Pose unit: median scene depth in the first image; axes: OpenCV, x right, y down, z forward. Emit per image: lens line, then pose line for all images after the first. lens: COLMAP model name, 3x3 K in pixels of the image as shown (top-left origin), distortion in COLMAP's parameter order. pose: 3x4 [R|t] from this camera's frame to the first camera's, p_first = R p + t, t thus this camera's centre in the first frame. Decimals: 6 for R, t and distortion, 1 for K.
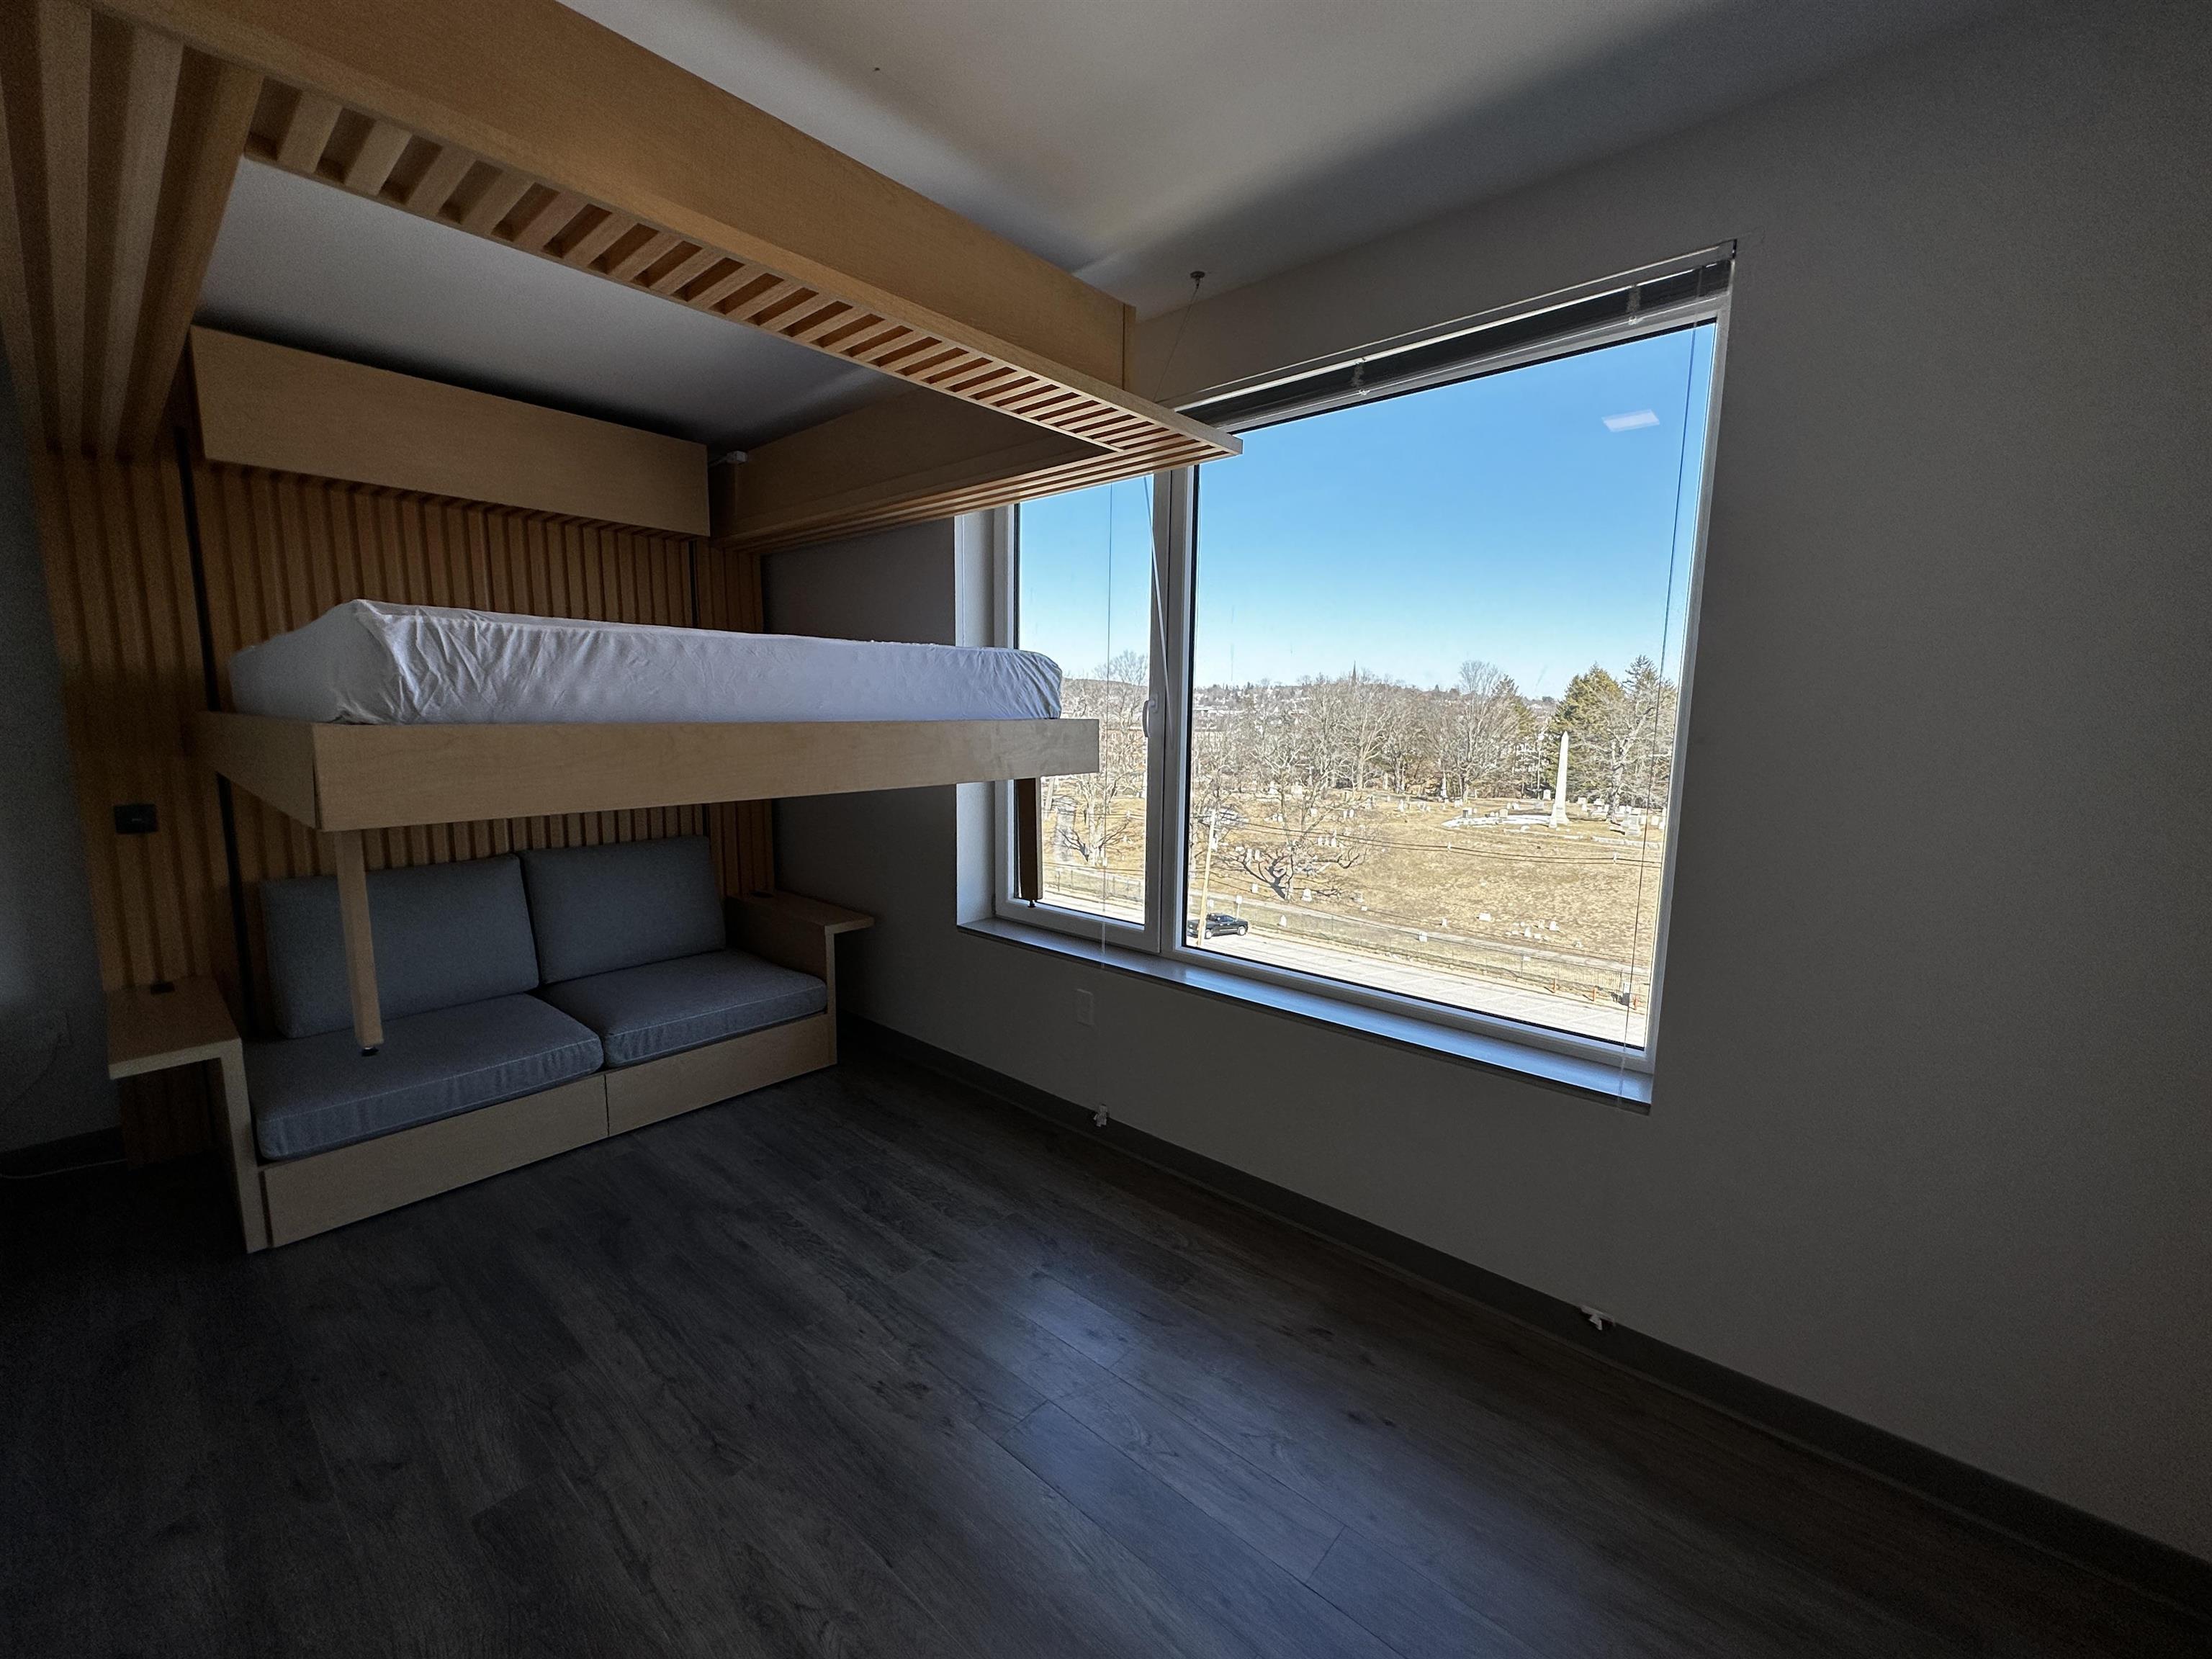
lens RADIAL K [[884.5, 0, 1107.3], [0, 884.5, 832.7], [0, 0, 1]] dist [-0.003865, 0.000947]
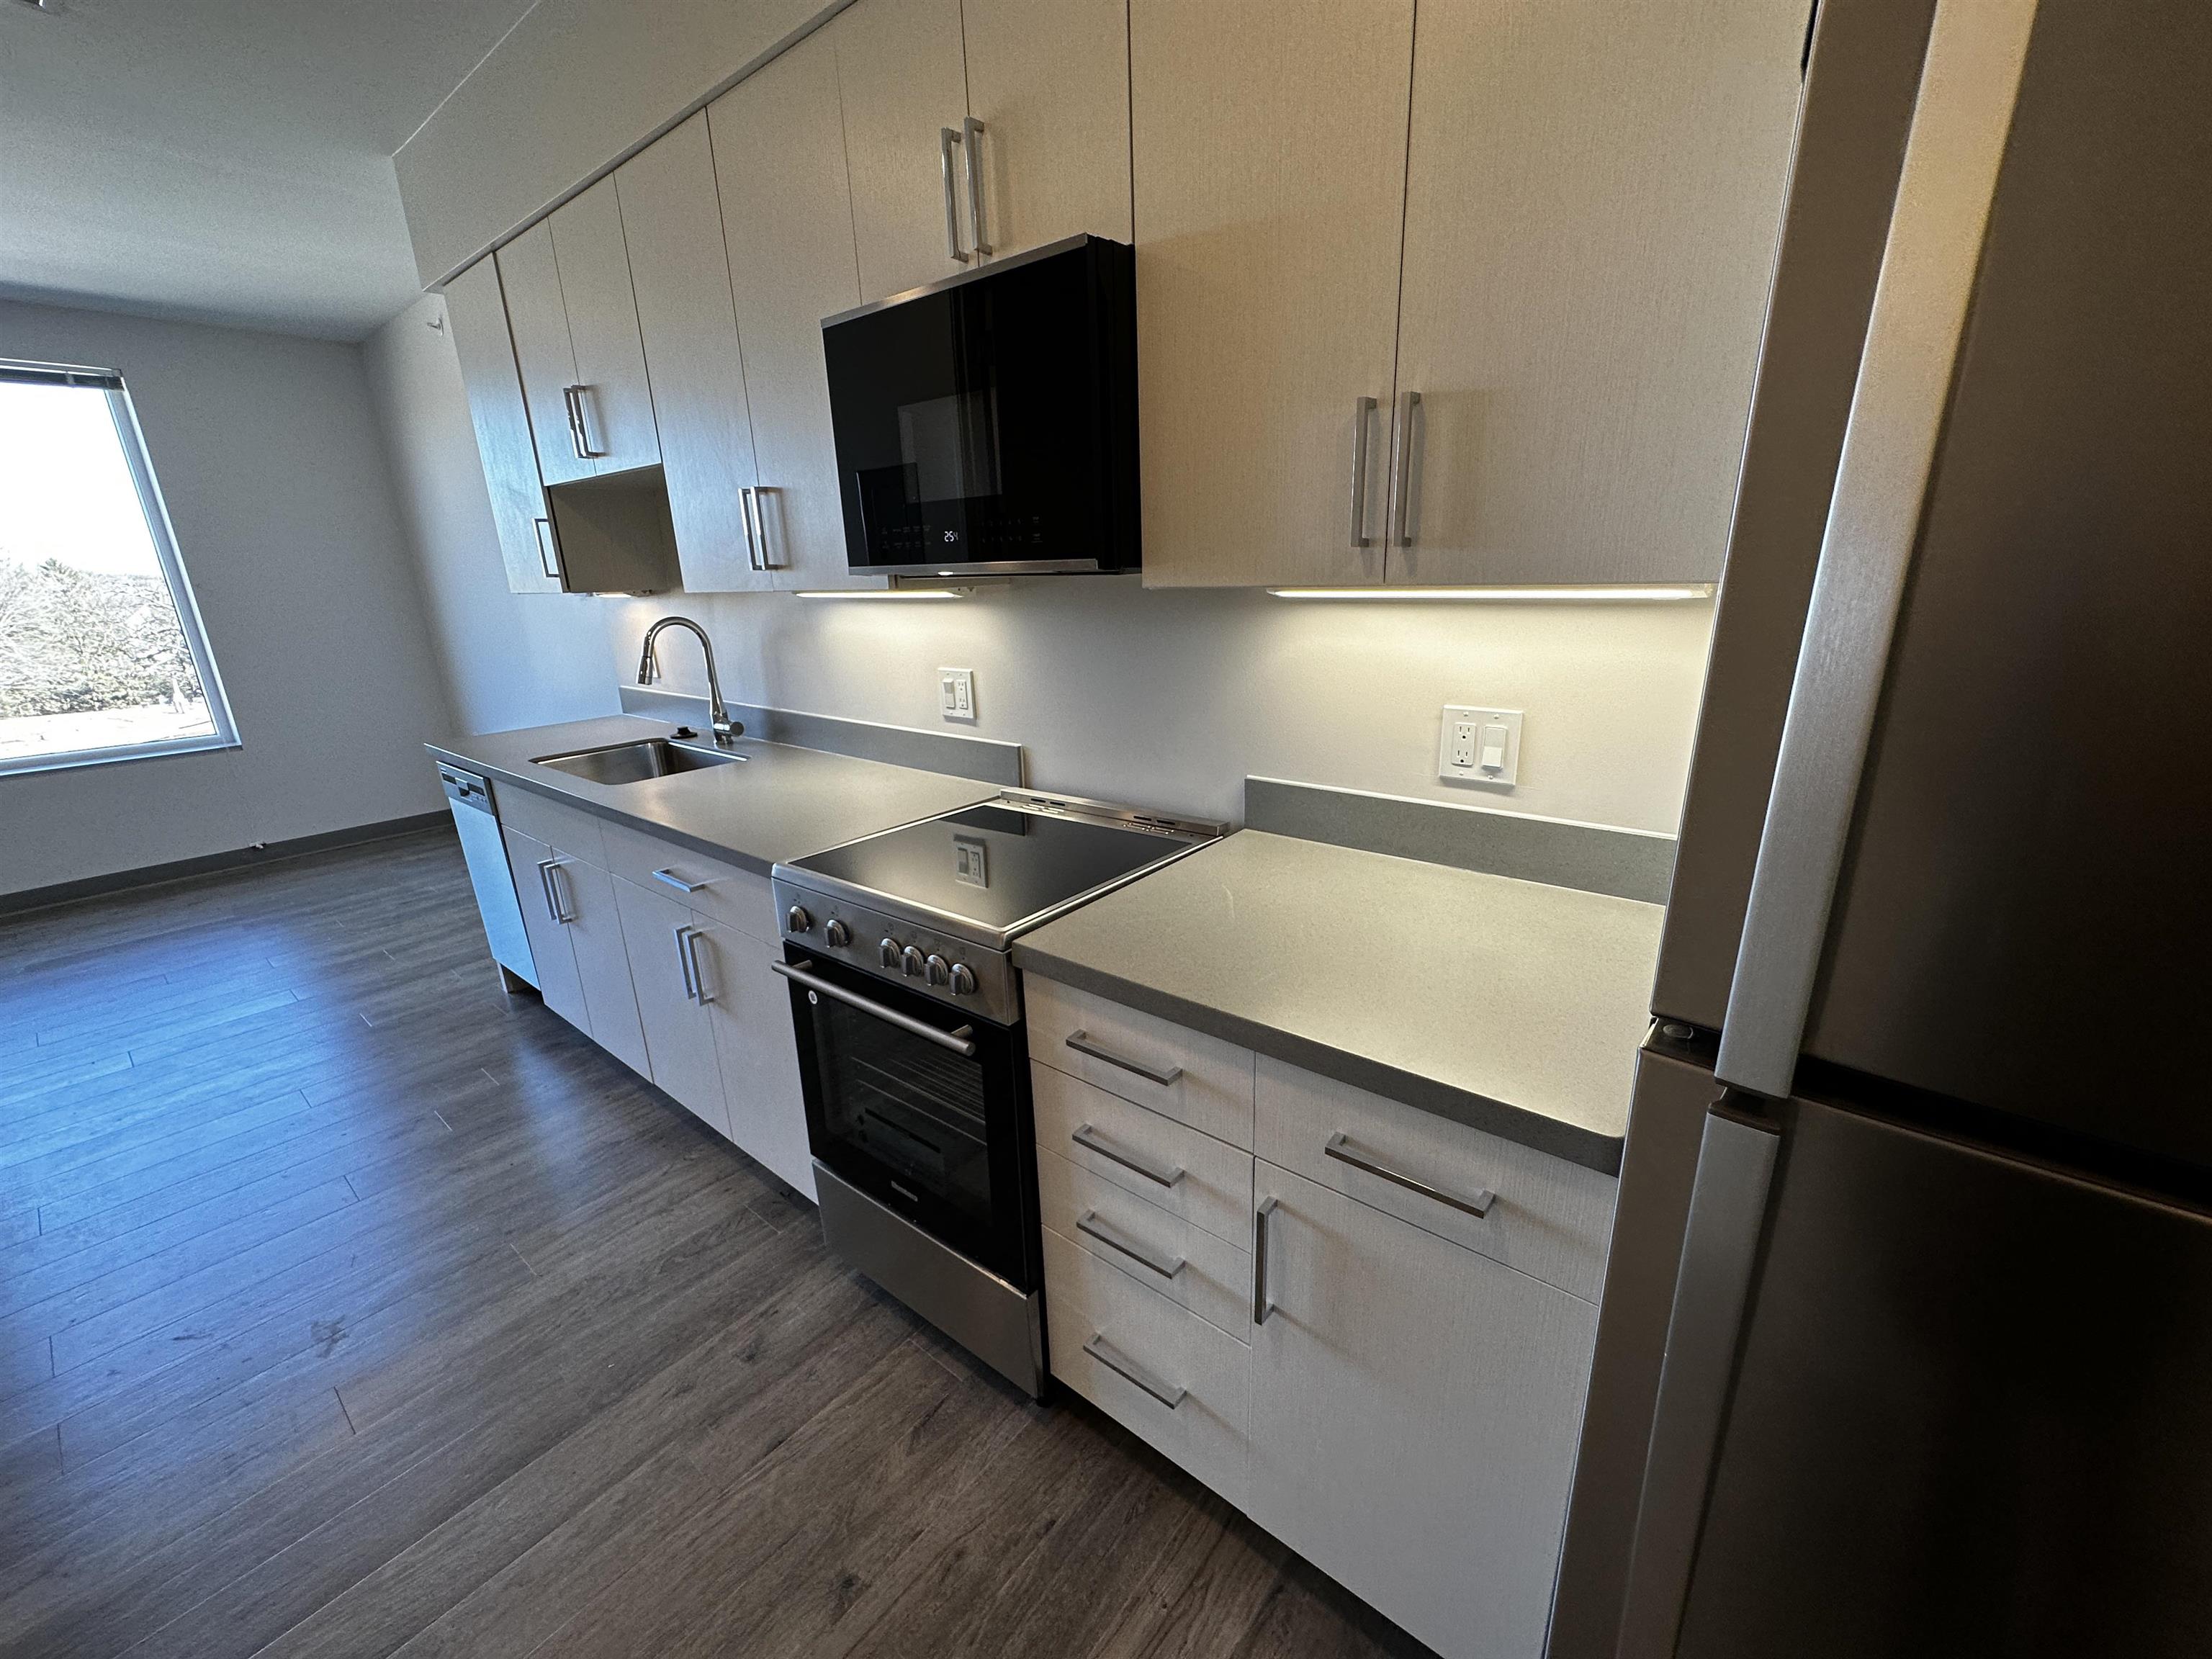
lens RADIAL K [[884.5, 0, 1107.3], [0, 884.5, 832.7], [0, 0, 1]] dist [-0.003865, 0.000947]
pose [[-0.039448, -0.303661, 0.951963, -1.931764], [0.168548, 0.937031, 0.305883, 0.213242], [-0.984904, 0.172518, 0.014217, -1.371497]]
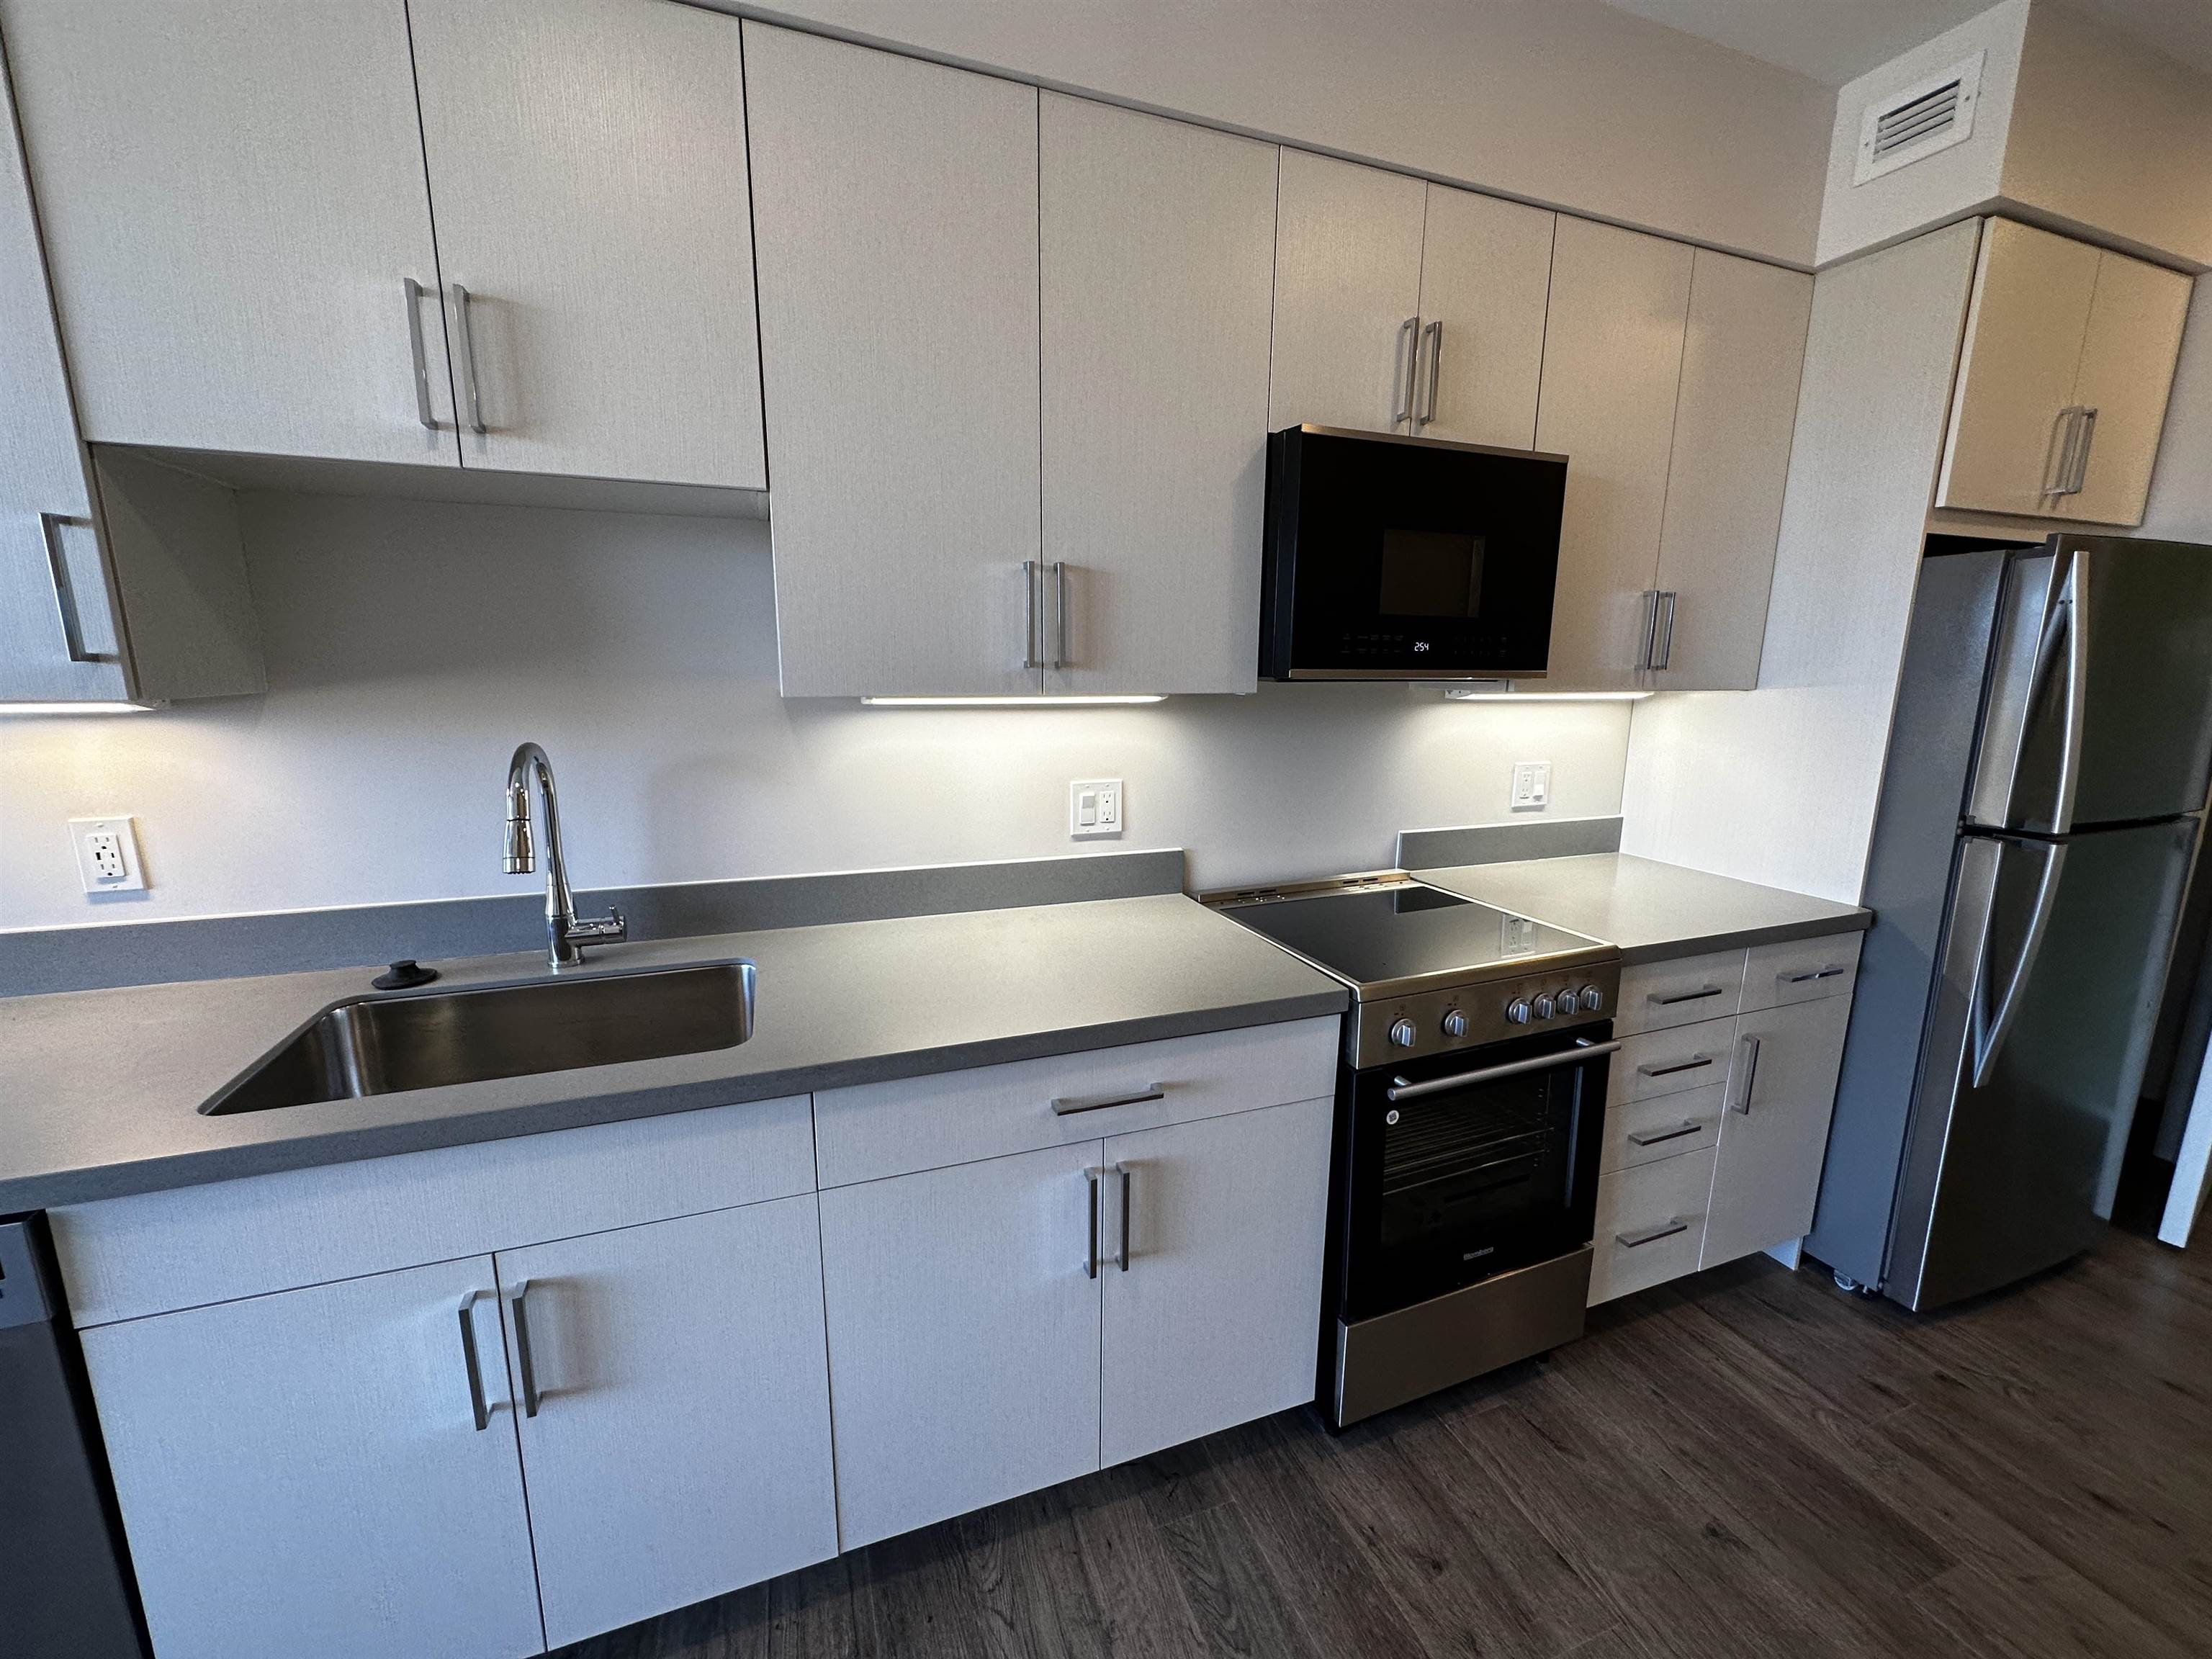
lens RADIAL K [[884.5, 0, 1107.3], [0, 884.5, 832.7], [0, 0, 1]] dist [-0.003865, 0.000947]
pose [[-0.882737, -0.107010, 0.457521, -1.238604], [0.047550, 0.948377, 0.313559, 0.063541], [-0.467456, 0.298546, -0.832079, -0.301524]]
